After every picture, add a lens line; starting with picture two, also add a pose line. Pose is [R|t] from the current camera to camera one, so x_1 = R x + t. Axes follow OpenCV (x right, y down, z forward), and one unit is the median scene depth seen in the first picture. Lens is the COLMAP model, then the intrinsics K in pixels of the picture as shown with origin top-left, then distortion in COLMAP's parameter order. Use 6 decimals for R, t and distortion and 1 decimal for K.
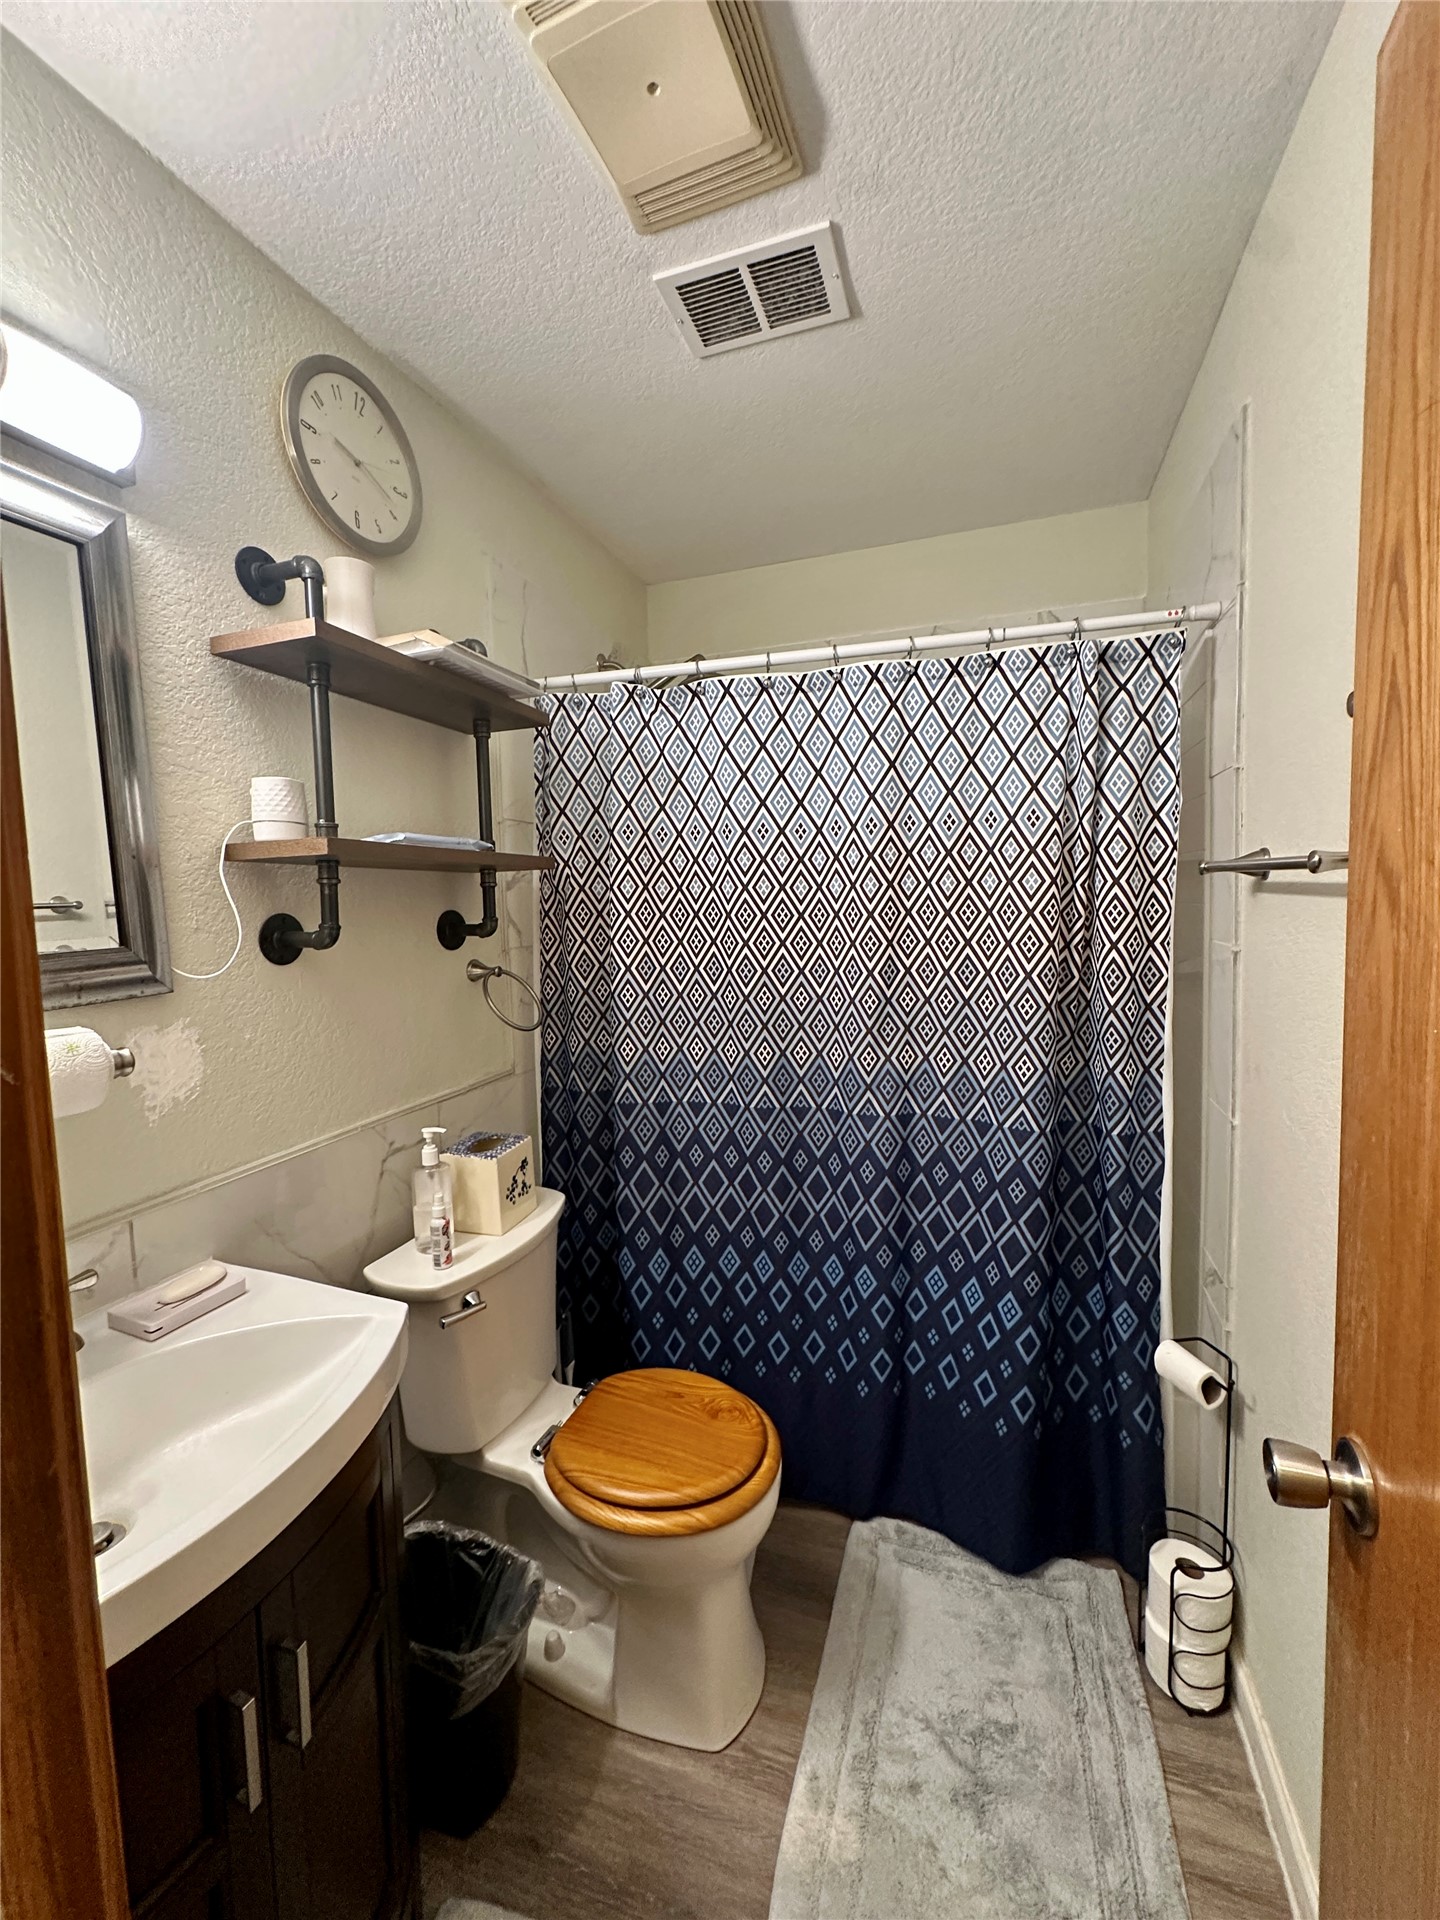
lens RADIAL K [[769.9, 0, 717.9], [0, 769.9, 960.5], [0, 0, 1]] dist [-0.003169, 0.000882]
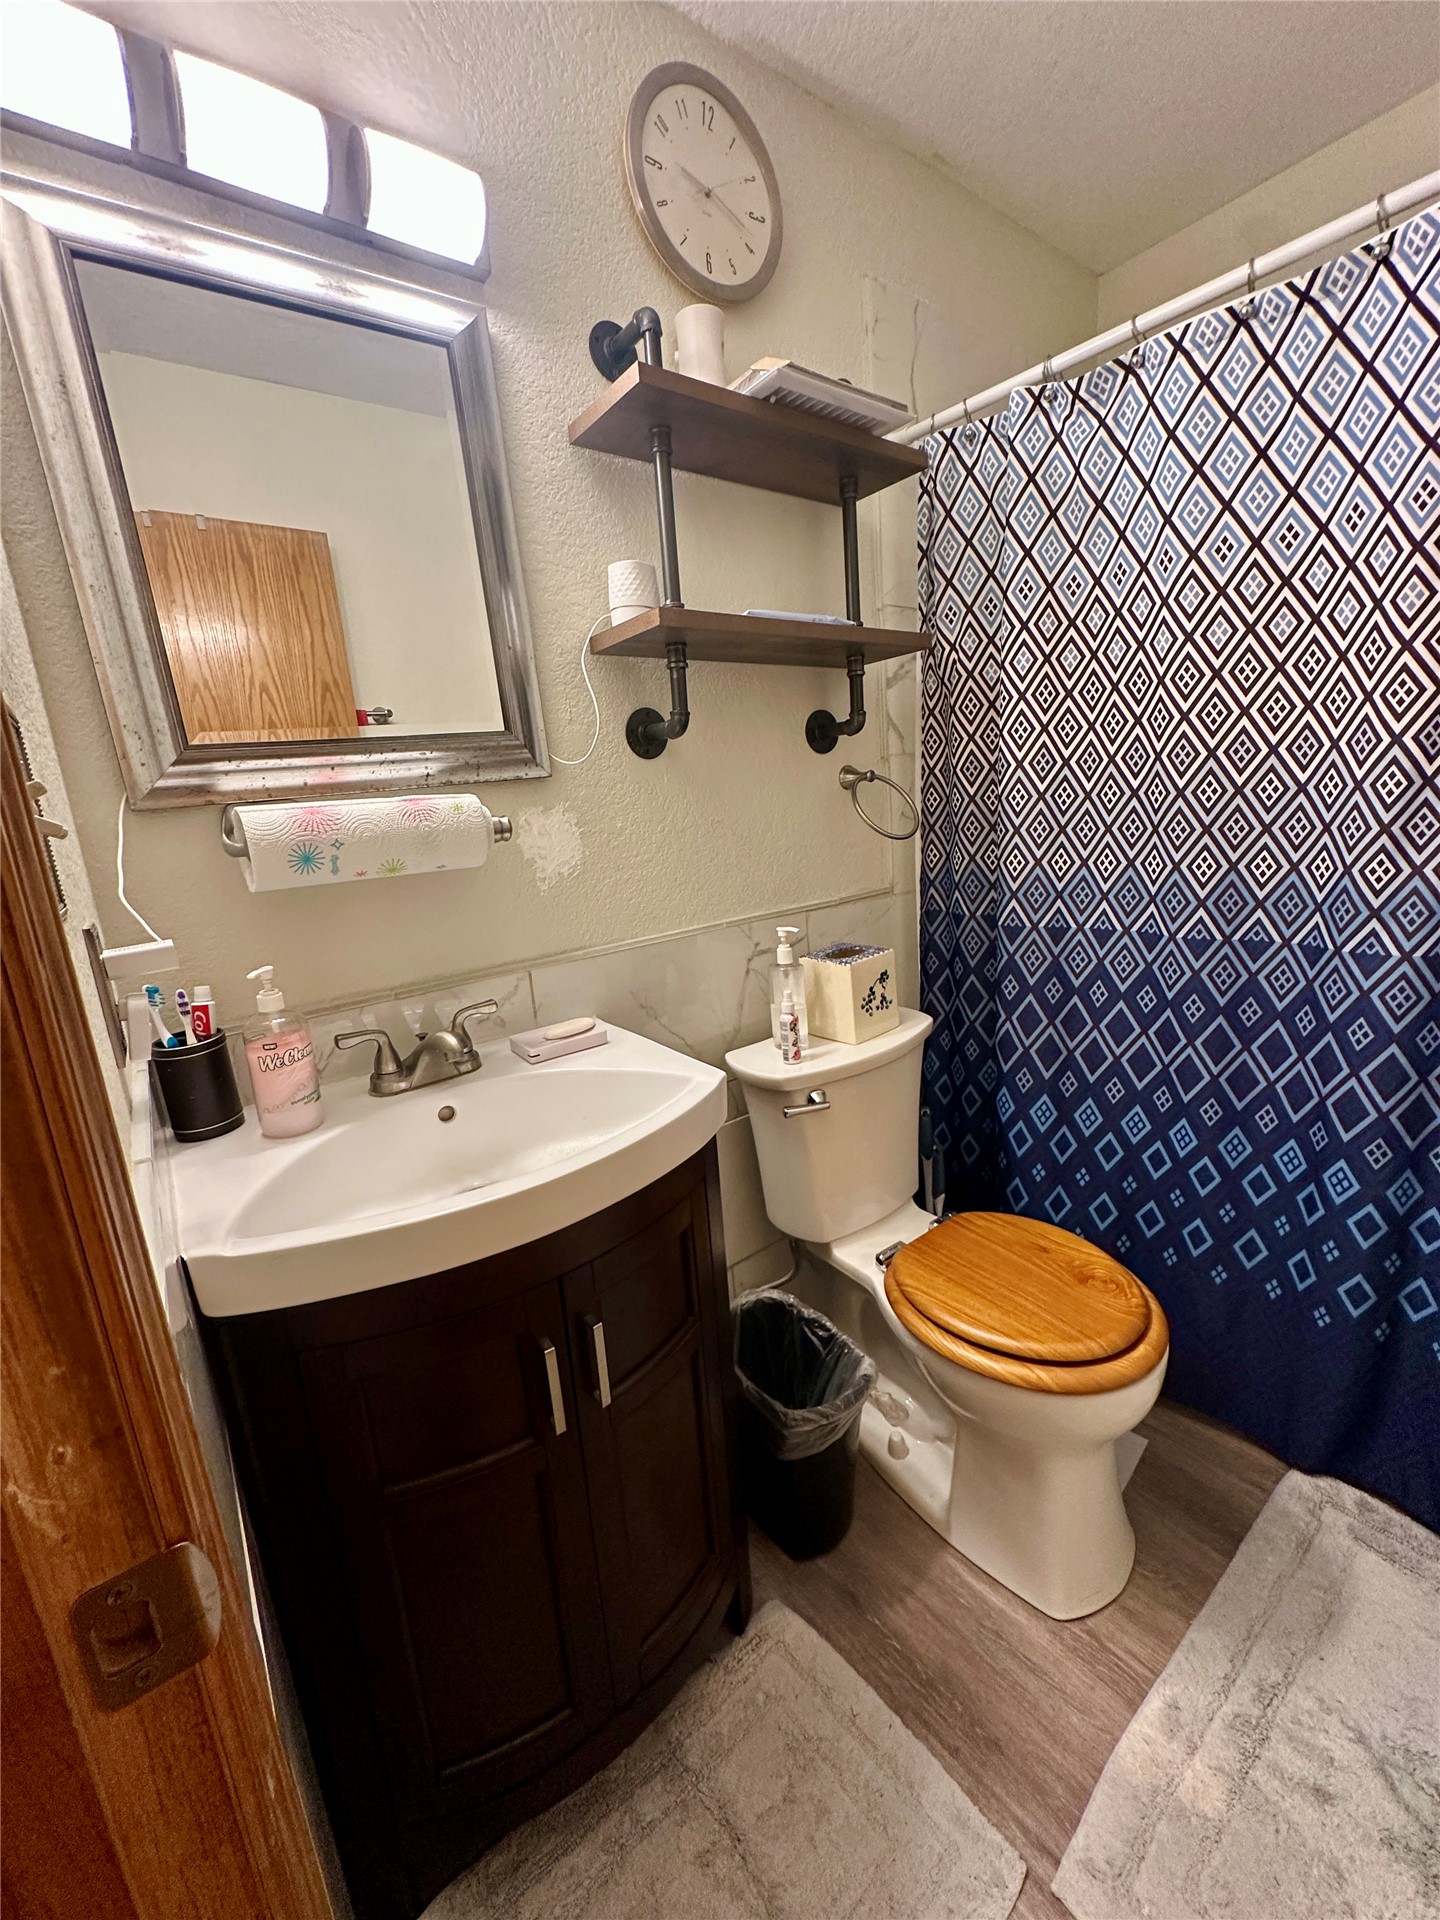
lens RADIAL K [[769.9, 0, 717.9], [0, 769.9, 960.5], [0, 0, 1]] dist [-0.003169, 0.000882]
pose [[0.837069, 0.069824, -0.542623, 0.079336], [0.017626, 0.987866, 0.154307, 0.089062], [0.546813, -0.138730, 0.825681, 0.109393]]
